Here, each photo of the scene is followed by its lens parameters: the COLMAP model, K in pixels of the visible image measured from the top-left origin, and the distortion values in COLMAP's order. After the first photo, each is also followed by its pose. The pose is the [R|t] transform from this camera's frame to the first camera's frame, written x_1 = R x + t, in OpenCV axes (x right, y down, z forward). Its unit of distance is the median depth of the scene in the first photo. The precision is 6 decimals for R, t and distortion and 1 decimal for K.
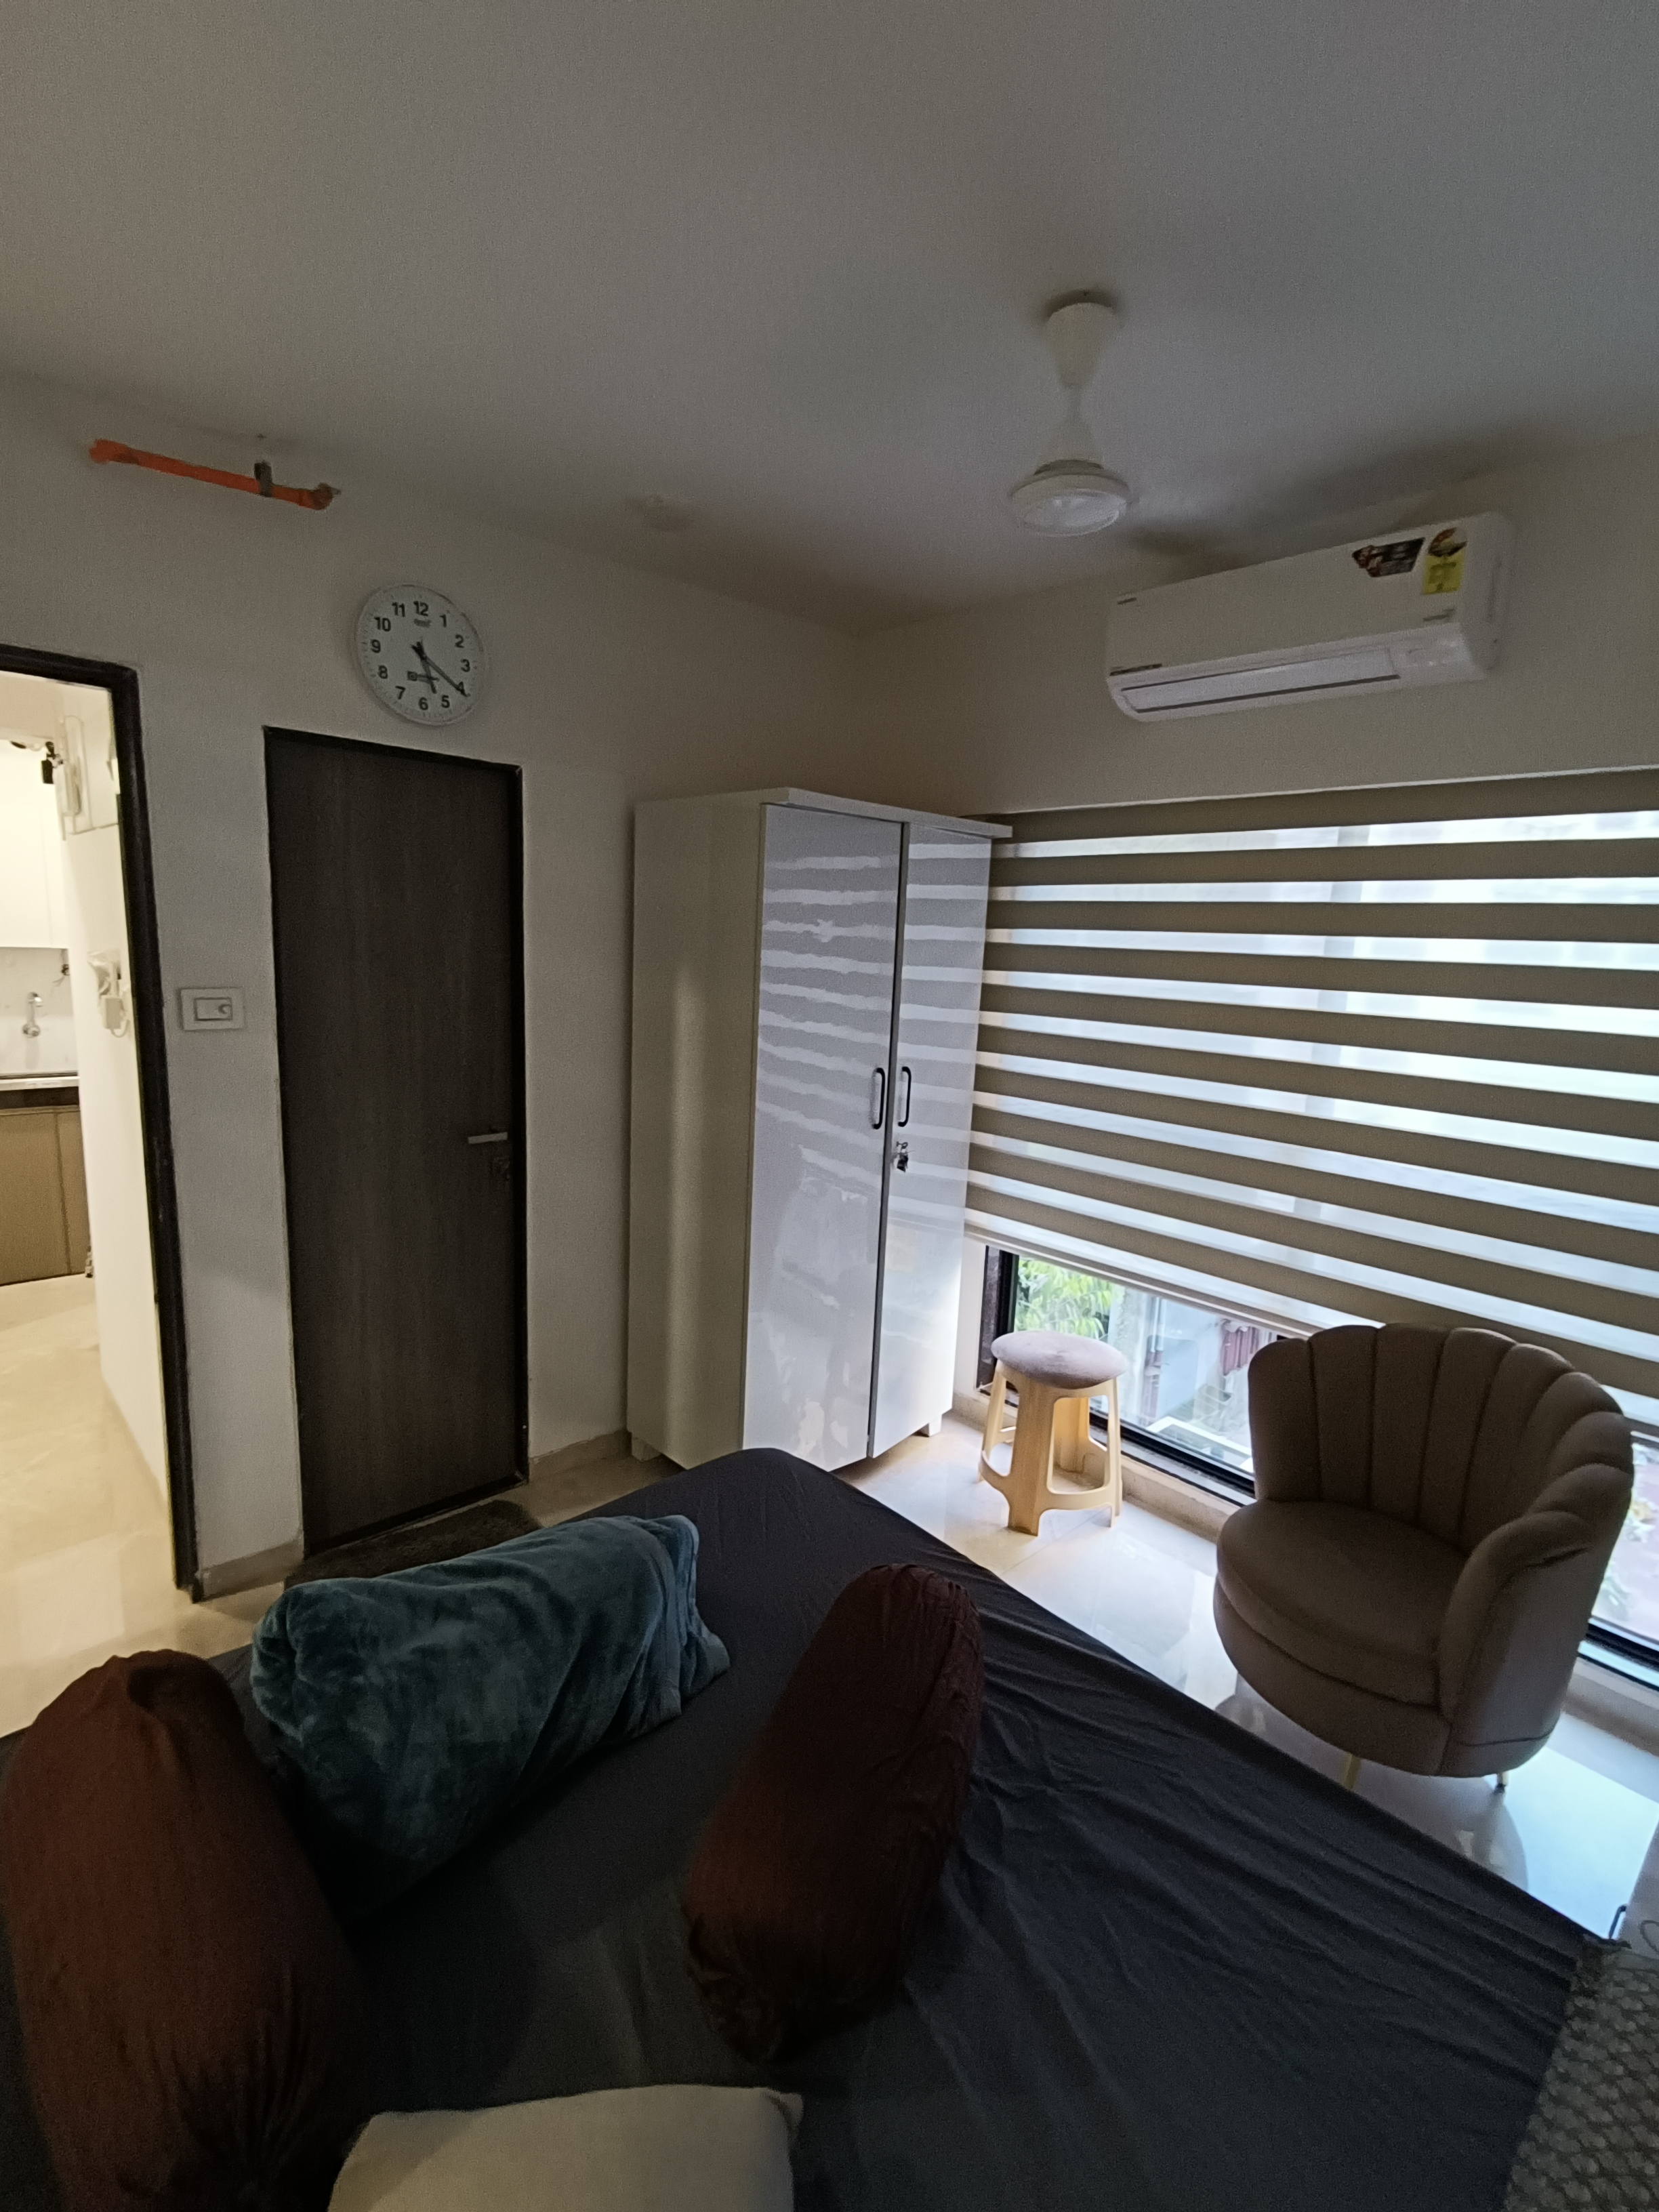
lens RADIAL K [[1028.2, 0, 835.8], [0, 1028.2, 1114.5], [0, 0, 1]] dist [0.009637, -0.002046]
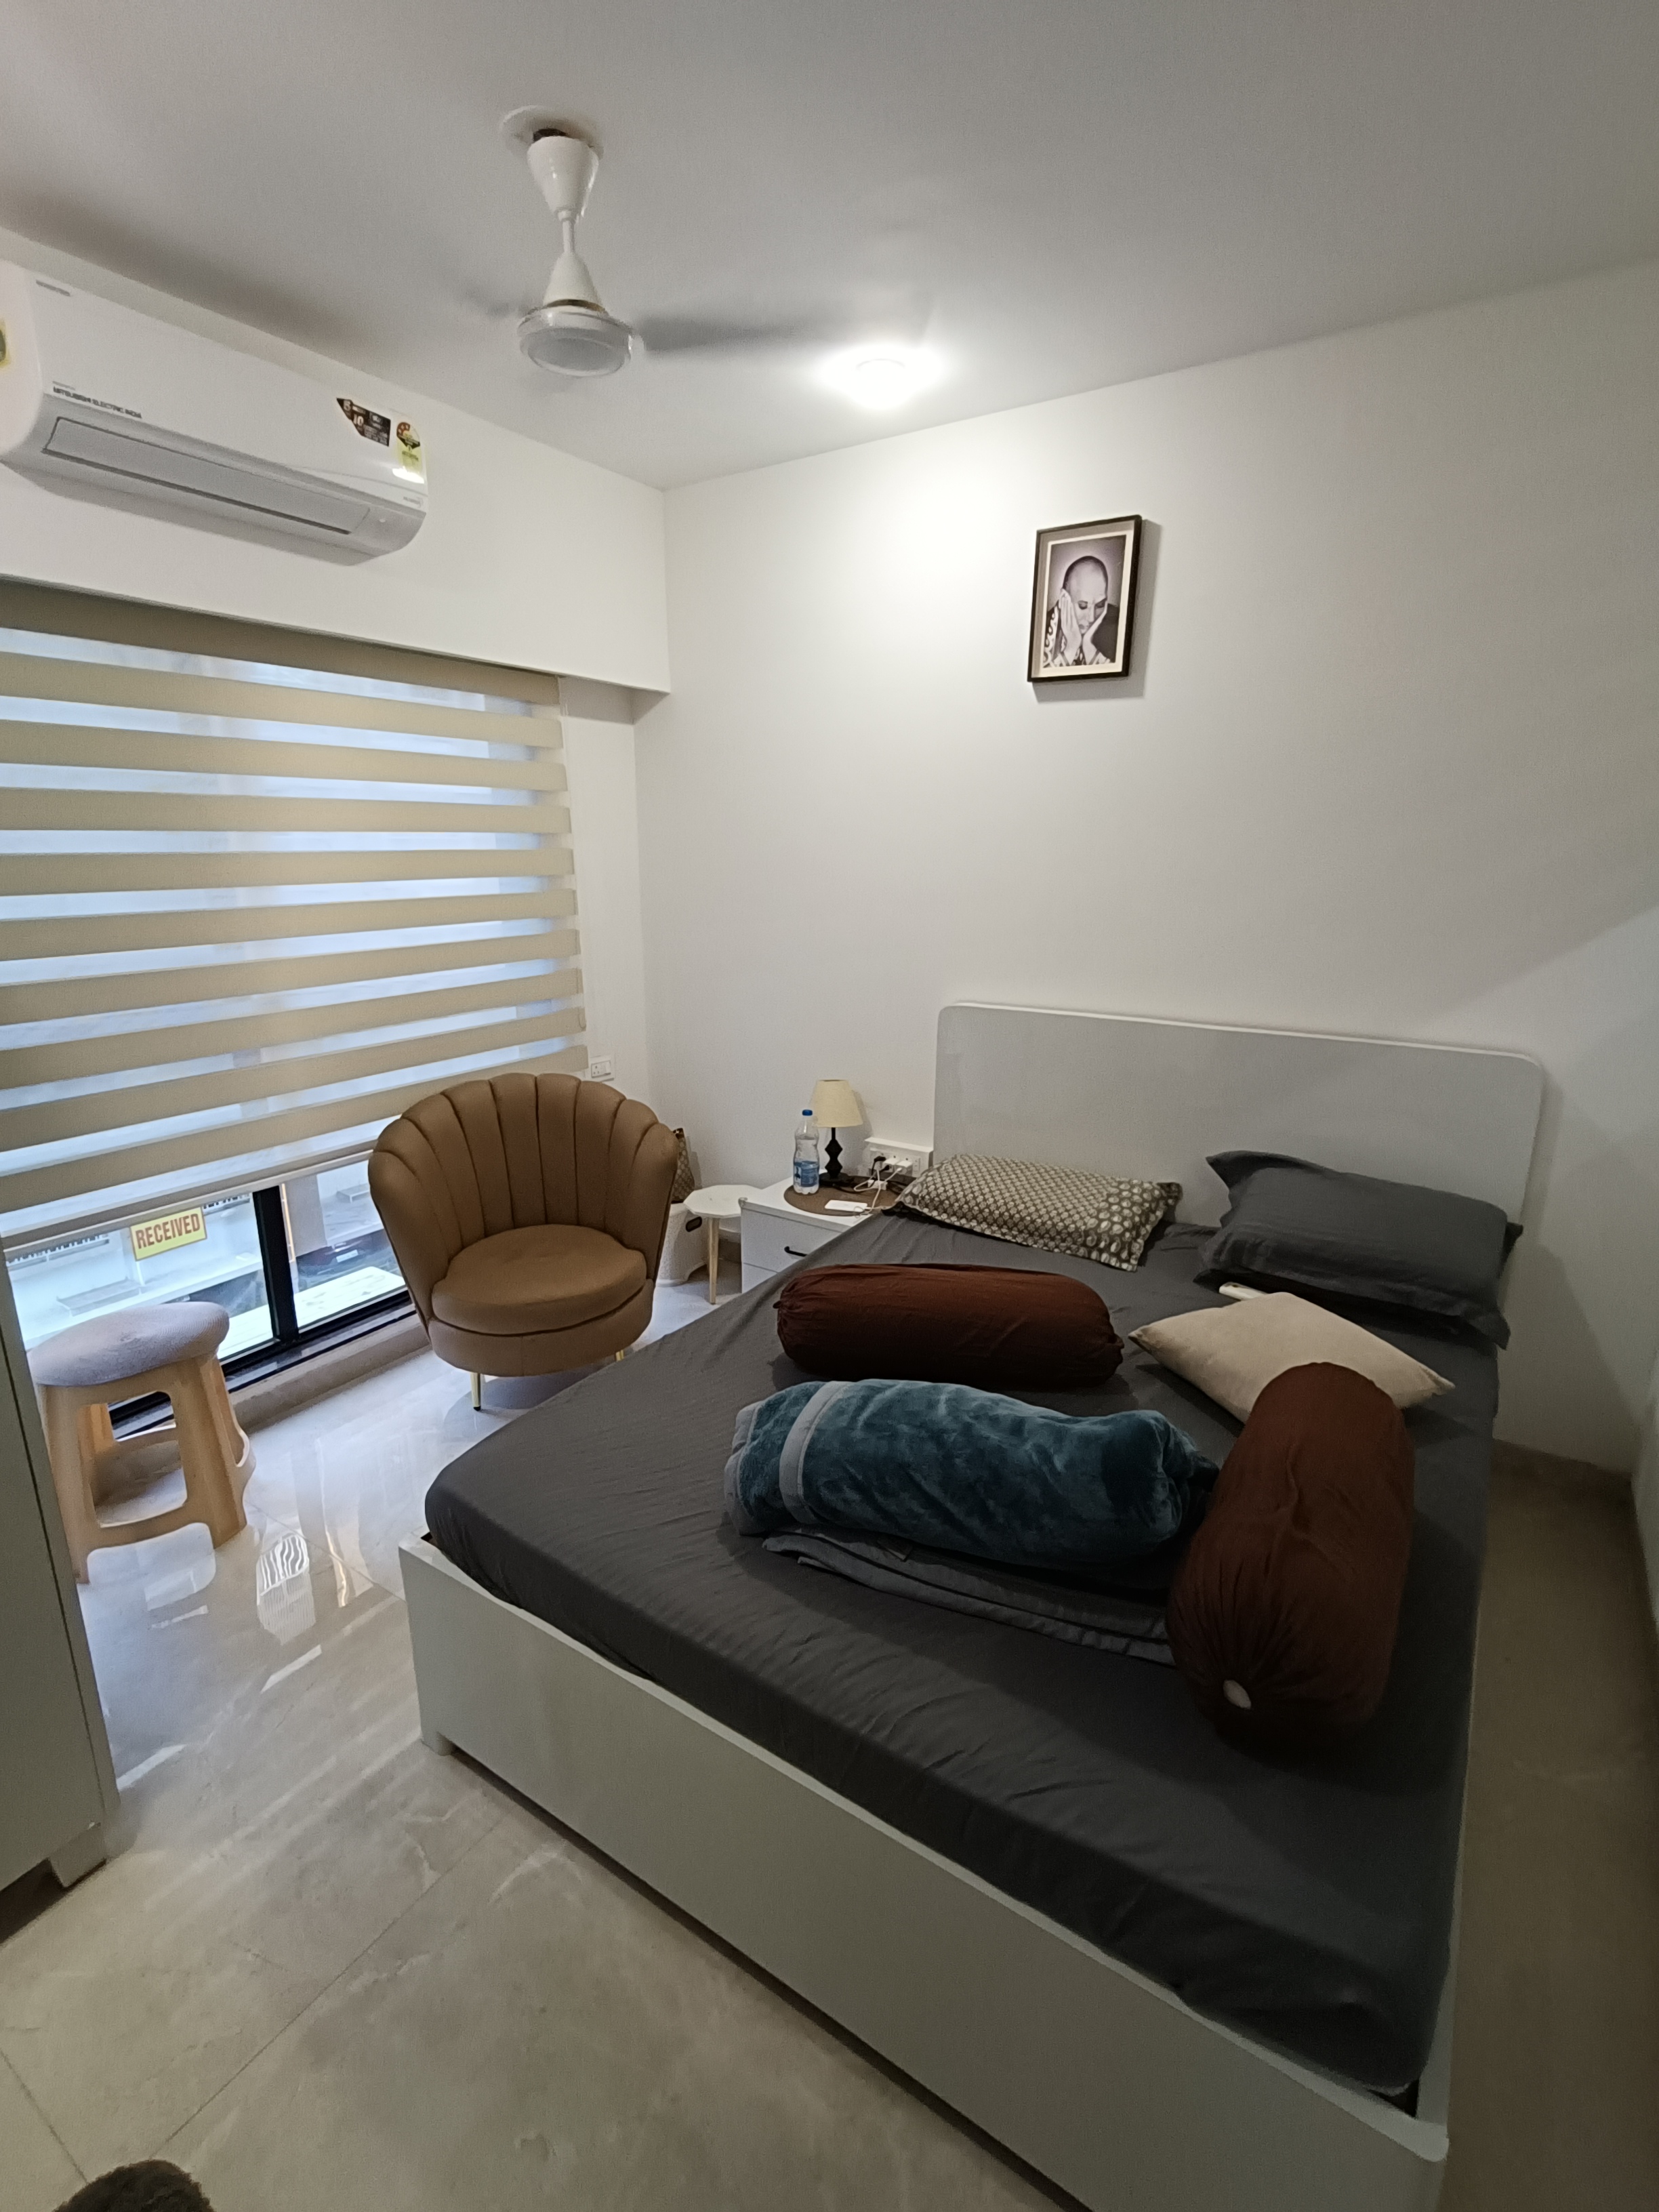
lens RADIAL K [[1028.2, 0, 826.4], [0, 1028.2, 1101.1], [0, 0, 1]] dist [0.009637, -0.002046]
pose [[-0.253463, -0.287131, 0.923749, -0.694895], [0.144735, 0.932927, 0.329696, -0.132406], [-0.956456, 0.217264, -0.194905, 0.769307]]
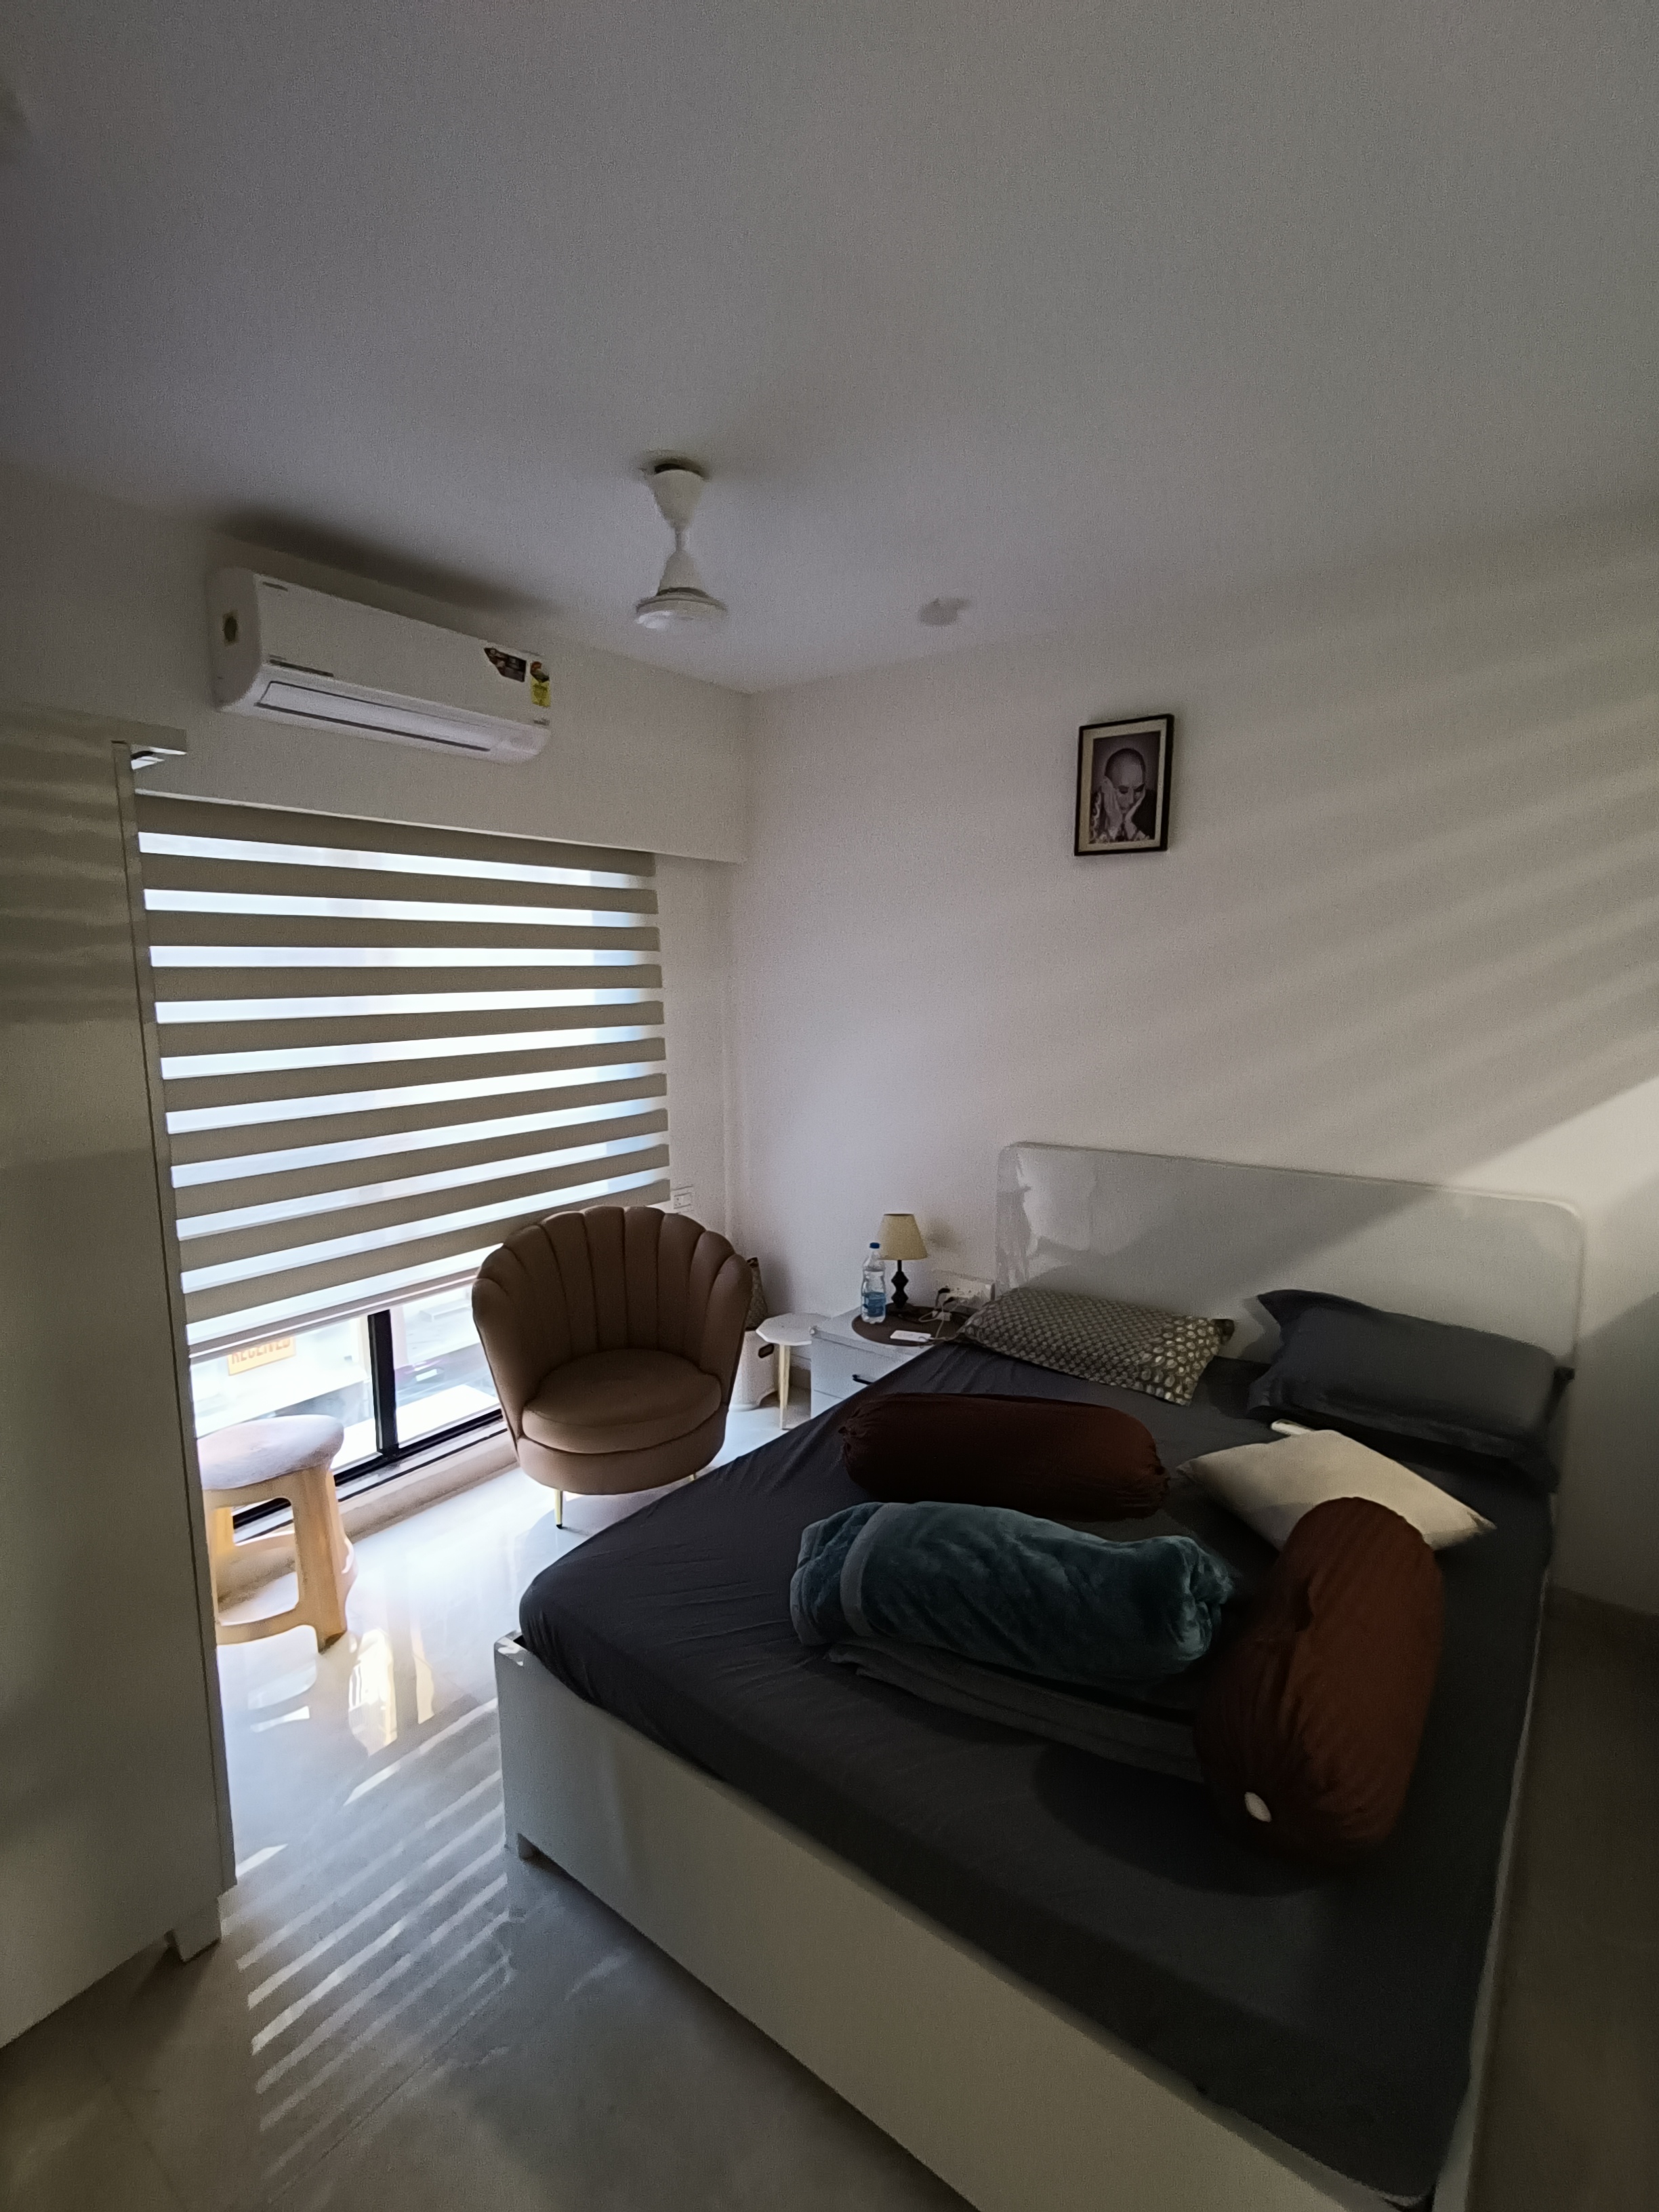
lens RADIAL K [[1028.2, 0, 820.7], [0, 1028.2, 1107.2], [0, 0, 1]] dist [0.009637, -0.002046]
pose [[-0.178019, -0.180383, 0.967353, -0.779963], [0.160592, 0.964550, 0.209414, -0.173376], [-0.970834, 0.192629, -0.142740, 0.773144]]
